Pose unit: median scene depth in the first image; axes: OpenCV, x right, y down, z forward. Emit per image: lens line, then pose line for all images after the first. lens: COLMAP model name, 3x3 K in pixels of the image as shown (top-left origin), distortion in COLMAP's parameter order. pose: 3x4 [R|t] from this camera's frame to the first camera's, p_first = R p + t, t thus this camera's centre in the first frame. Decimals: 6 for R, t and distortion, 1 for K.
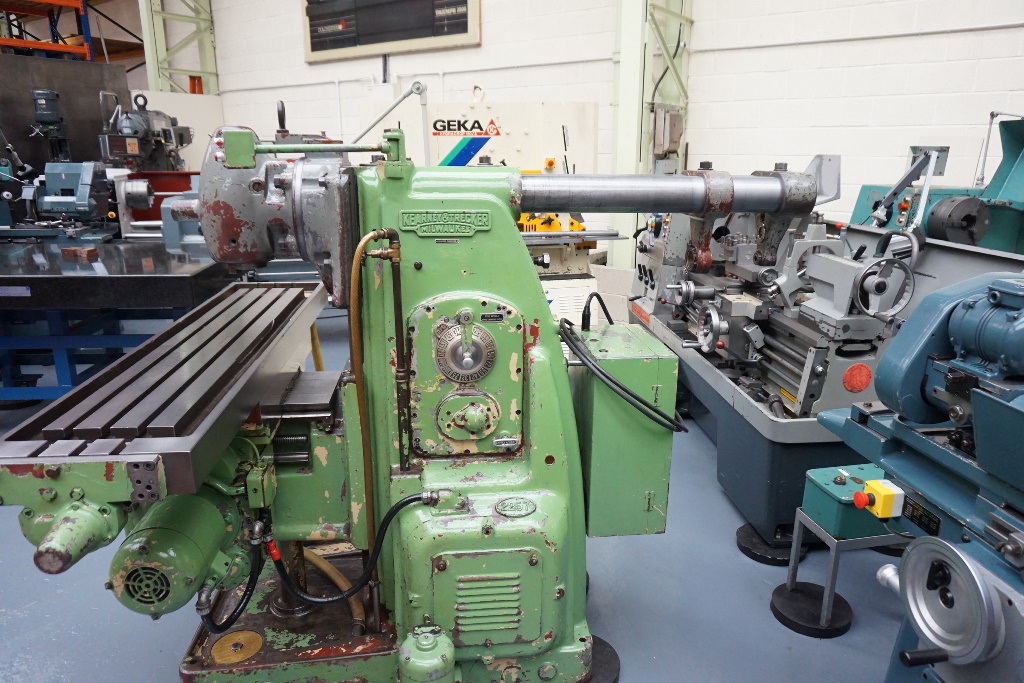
lens RADIAL K [[691.8, 0, 515.6], [0, 691.8, 343.2], [0, 0, 1]] dist [-0.028996, 0.011625]
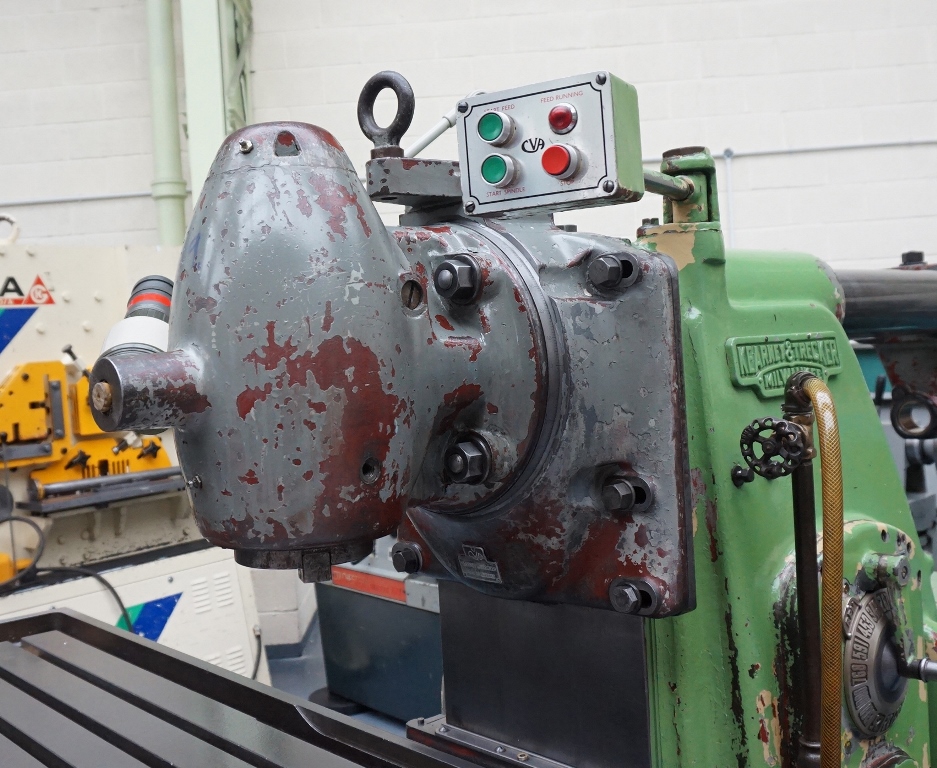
lens RADIAL K [[1018.6, 0, 395.8], [0, 1018.6, 359.8], [0, 0, 1]] dist [-0.031125, 0.000000]
pose [[0.826373, -0.063086, 0.559578, -0.361809], [0.213704, 0.954501, -0.207985, -0.054594], [-0.520997, 0.291457, 0.802256, 0.346321]]
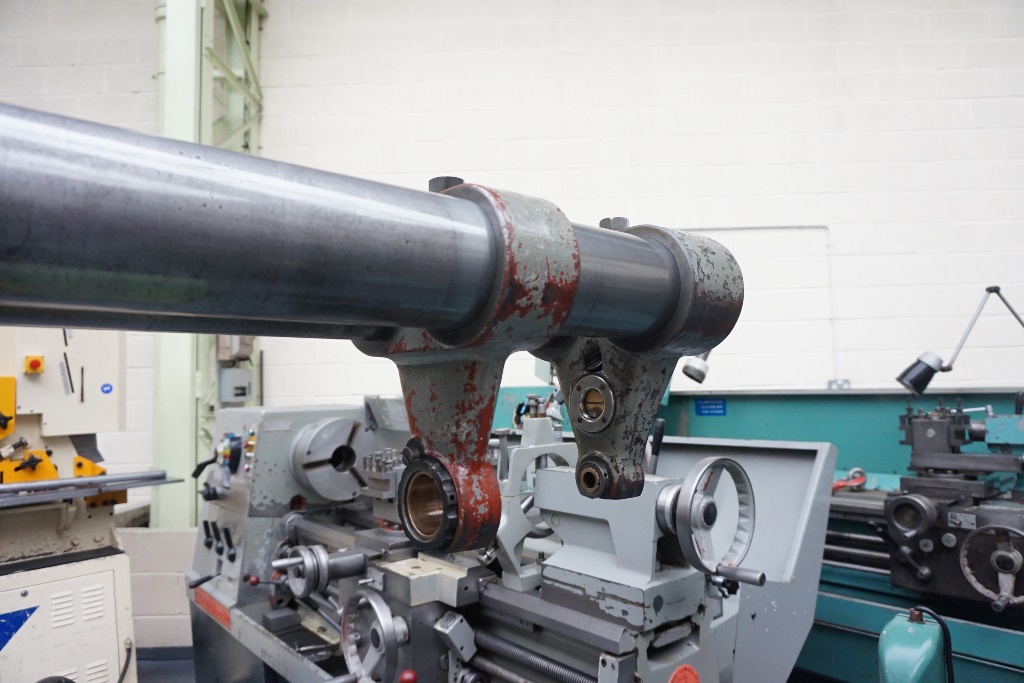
lens RADIAL K [[691.8, 0, 515.2], [0, 691.8, 340.0], [0, 0, 1]] dist [-0.028996, 0.011625]
pose [[0.820064, 0.016592, 0.572031, 0.077603], [0.178205, 0.942476, -0.282811, -0.063418], [-0.543818, 0.333862, 0.769934, 0.474607]]
